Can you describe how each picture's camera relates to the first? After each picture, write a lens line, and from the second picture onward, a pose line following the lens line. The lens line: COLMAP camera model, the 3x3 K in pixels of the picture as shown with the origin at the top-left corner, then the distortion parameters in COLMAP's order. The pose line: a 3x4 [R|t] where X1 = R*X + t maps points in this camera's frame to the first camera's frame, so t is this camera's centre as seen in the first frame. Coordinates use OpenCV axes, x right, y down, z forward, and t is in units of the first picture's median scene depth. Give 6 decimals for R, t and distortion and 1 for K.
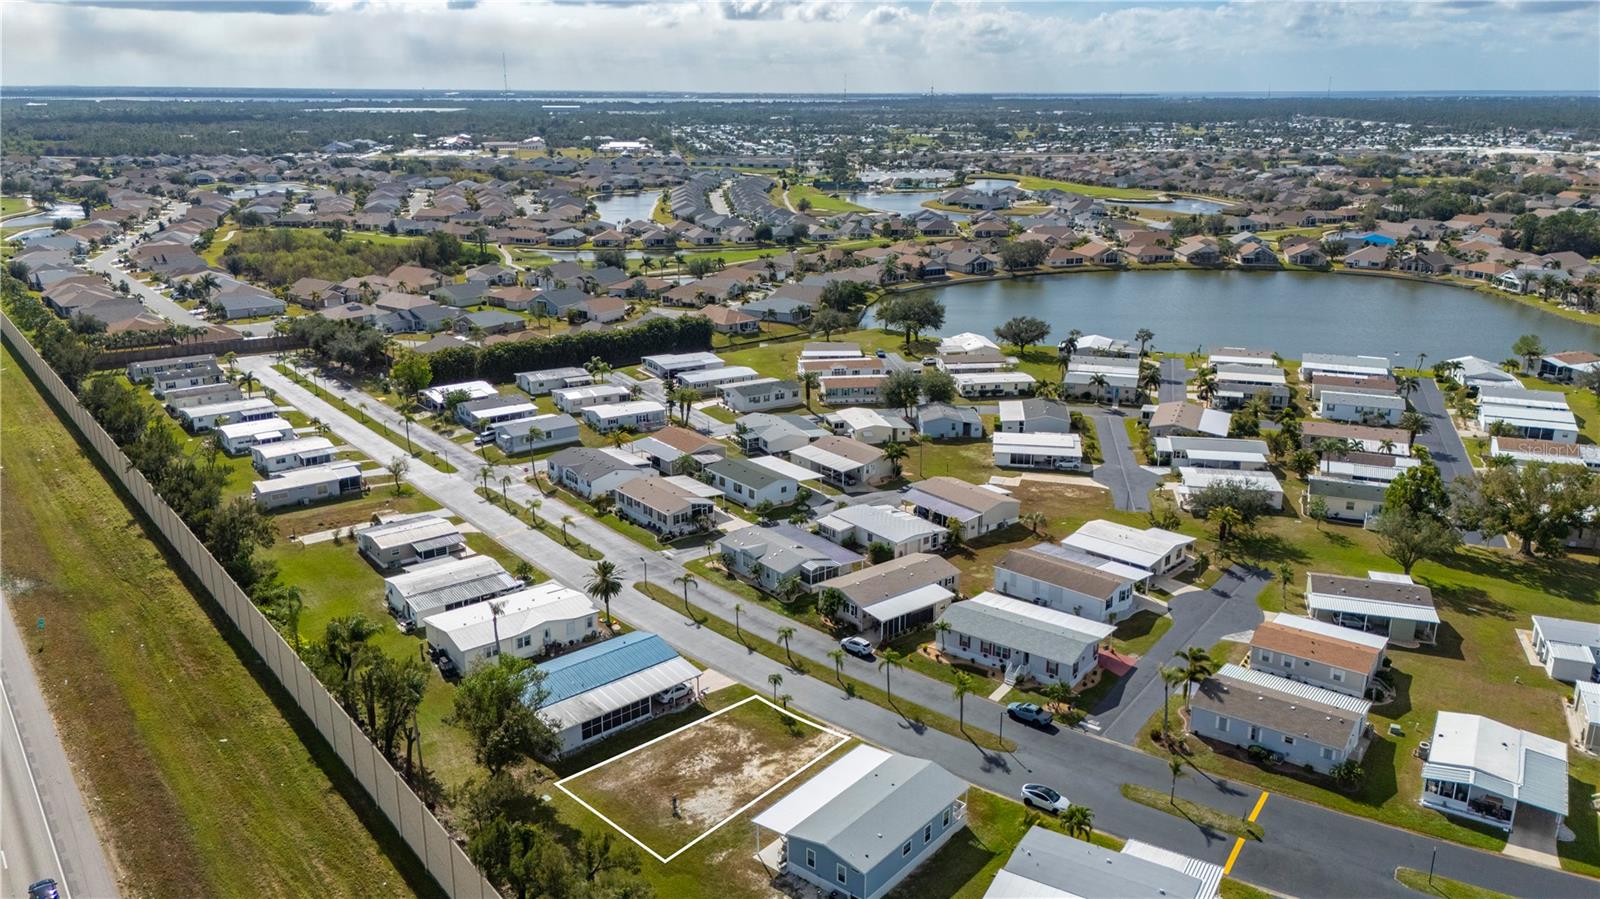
lens RADIAL K [[1174.0, 0, 800.0], [0, 1174.0, 449.5], [0, 0, 1]] dist [0.069208, -0.065067]
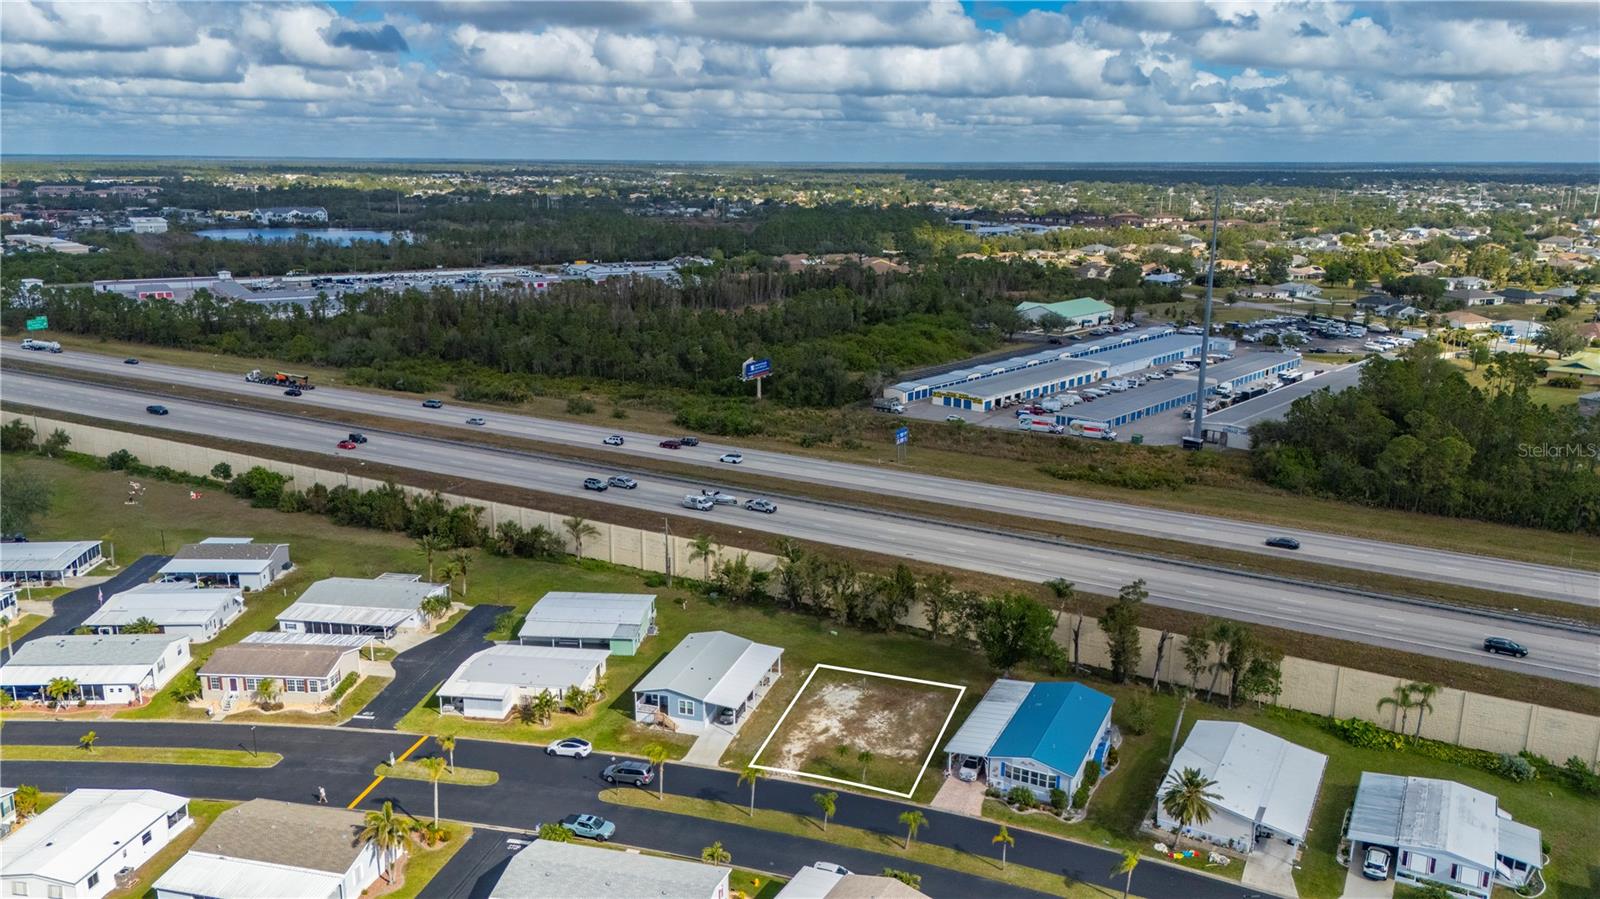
lens RADIAL K [[1185.6, 0, 800.0], [0, 1185.6, 449.5], [0, 0, 1]] dist [0.188037, -0.300190]
pose [[-0.925829, 0.085418, -0.368163, 0.211051], [-0.114696, 0.864684, 0.489047, -0.277033], [0.360118, 0.495001, -0.790752, 0.973251]]
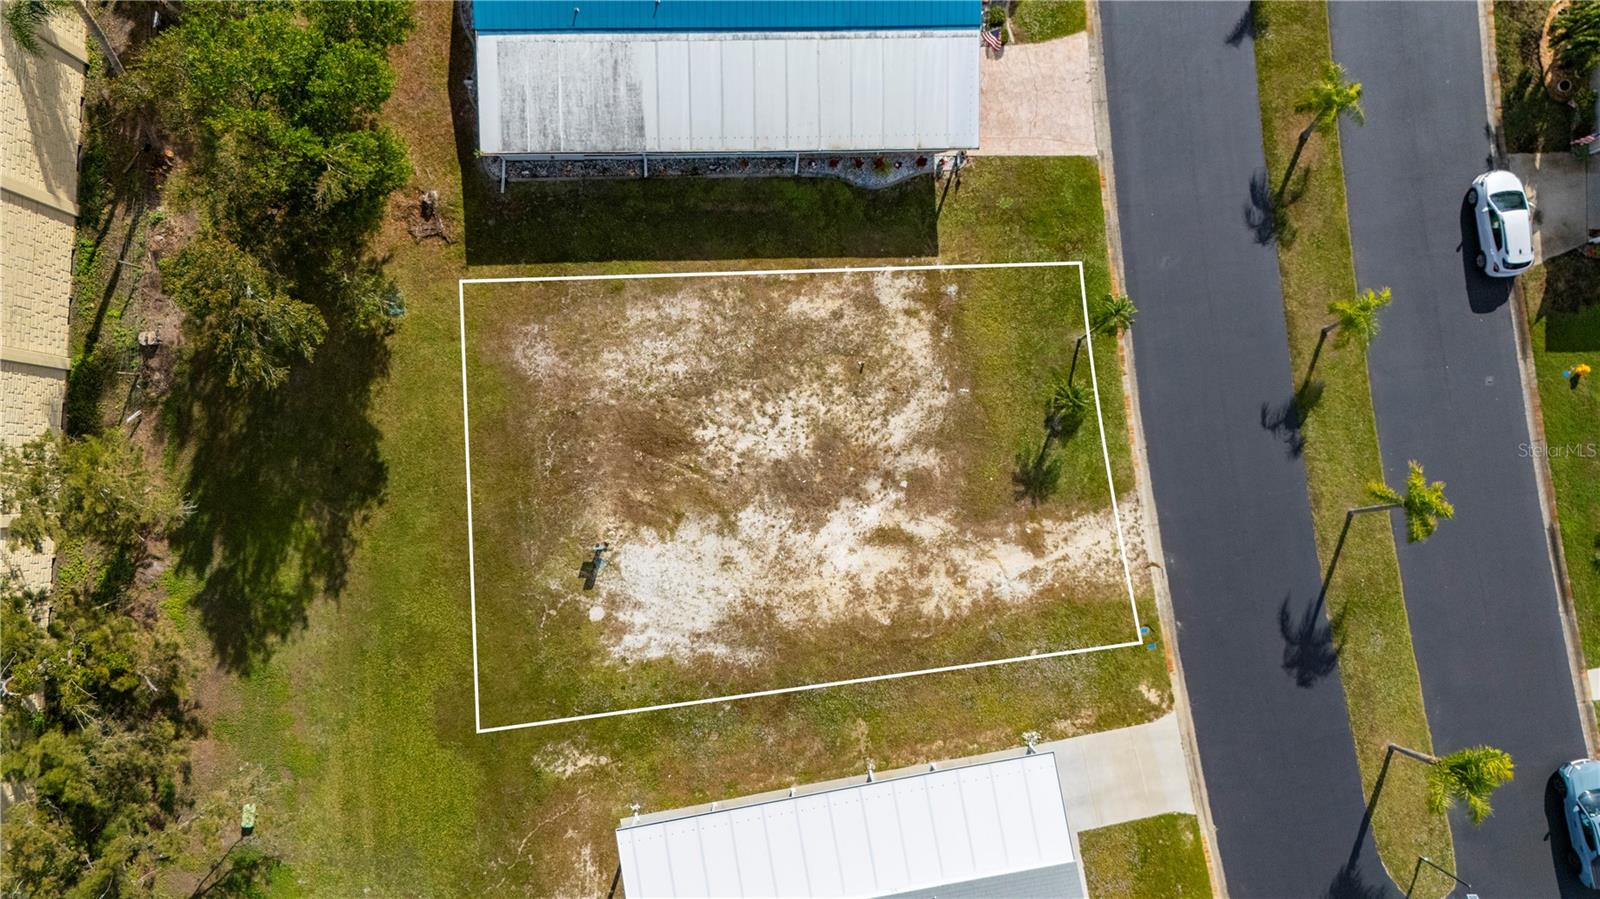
lens RADIAL K [[1198.9, 0, 800.0], [0, 1198.9, 449.5], [0, 0, 1]] dist [0.085215, -0.092474]
pose [[0.756543, 0.653784, -0.014461, -0.036323], [-0.196796, 0.248704, 0.948376, -0.066221], [0.623630, -0.714641, 0.316818, 0.490801]]
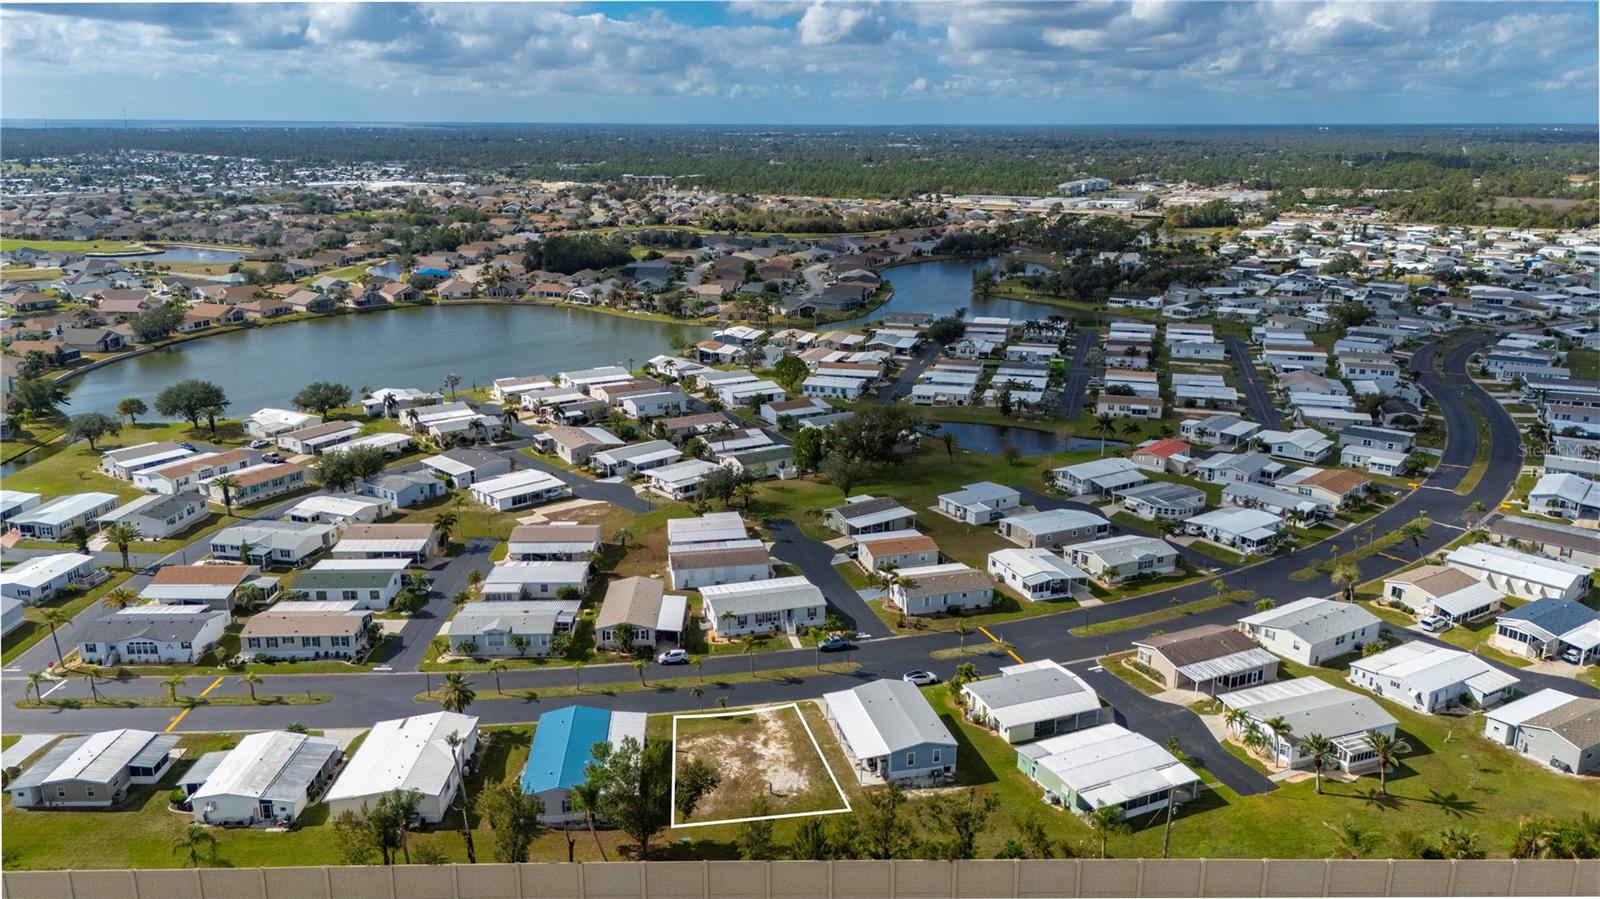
lens RADIAL K [[1174.0, 0, 800.0], [0, 1174.0, 449.5], [0, 0, 1]] dist [0.069208, -0.065067]
pose [[0.602859, -0.213447, 0.768766, -0.500274], [0.231016, 0.968973, 0.087874, -0.074452], [-0.763670, 0.124622, 0.633464, 0.084492]]
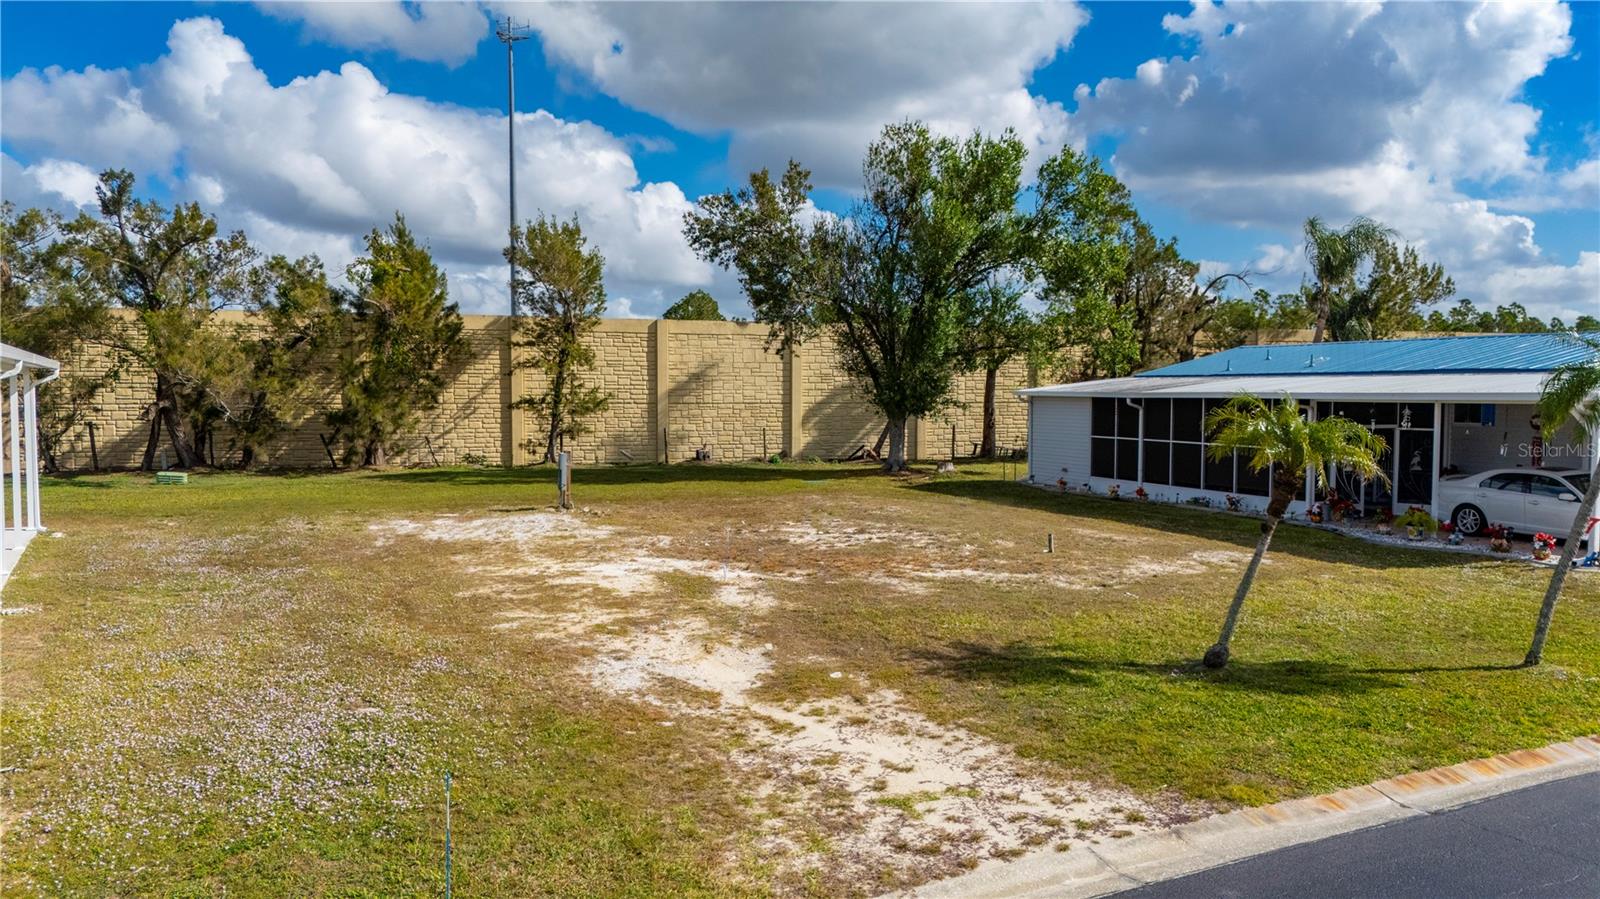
lens RADIAL K [[1174.0, 0, 800.0], [0, 1174.0, 449.5], [0, 0, 1]] dist [0.069208, -0.065067]
pose [[-0.365373, 0.045615, -0.929743, 0.060309], [-0.274530, 0.949094, 0.154450, 0.124564], [0.889458, 0.311674, -0.334251, 0.593959]]
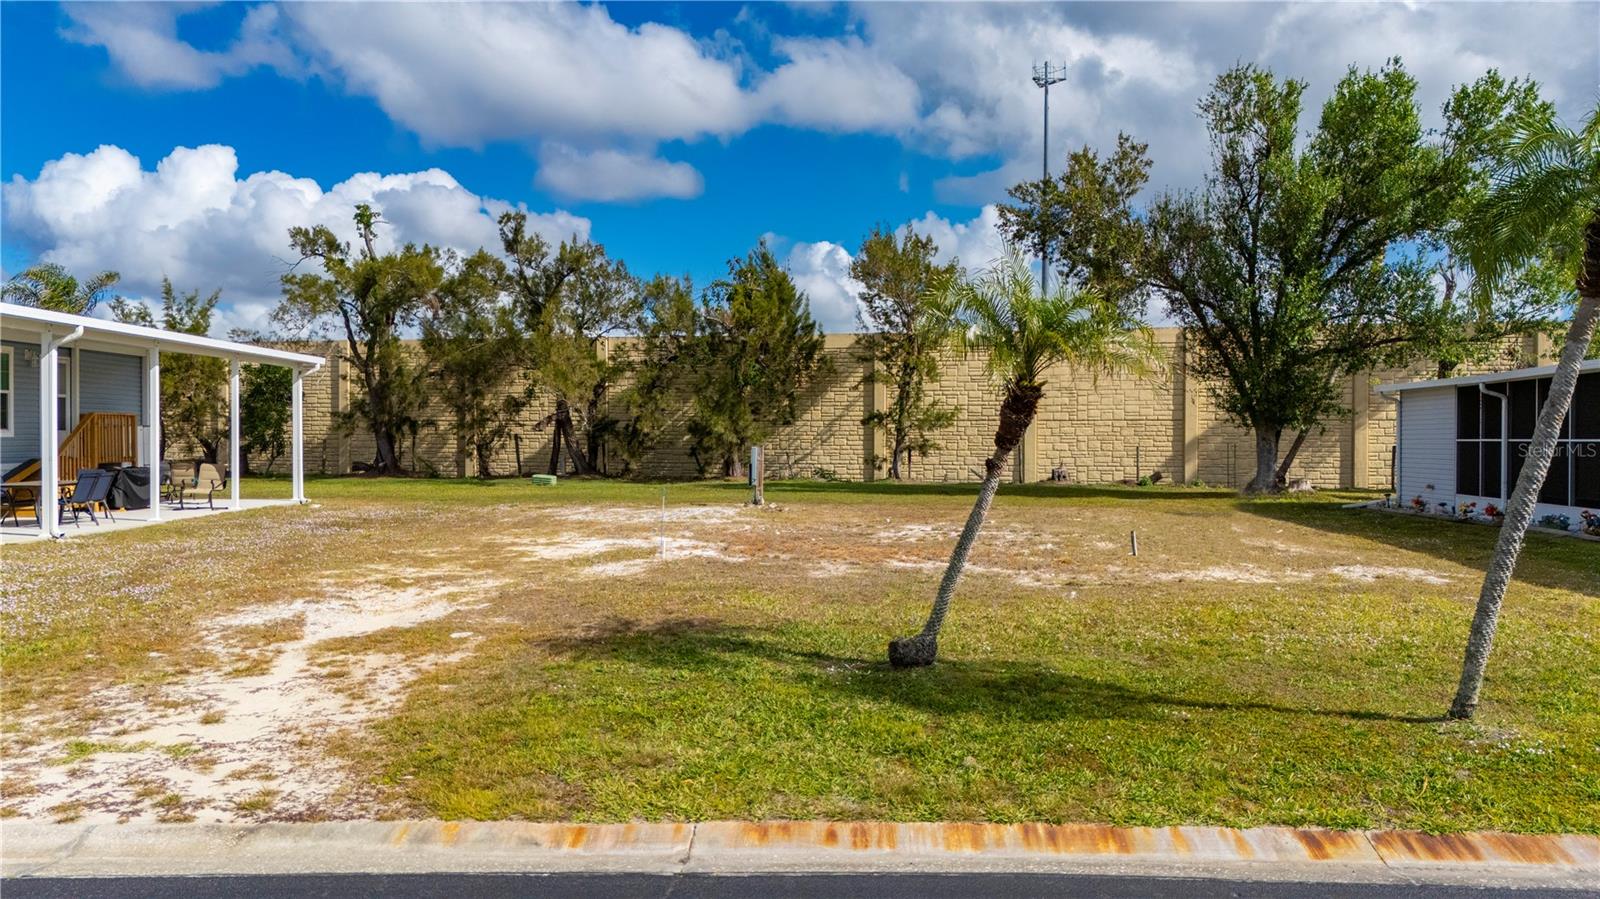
lens RADIAL K [[1177.3, 0, 800.0], [0, 1177.3, 449.5], [0, 0, 1]] dist [0.055001, -0.027172]
pose [[-0.761805, 0.002682, -0.647801, 0.024918], [-0.193168, 0.953558, 0.231112, 0.122560], [0.618336, 0.301197, -0.725907, 0.622292]]
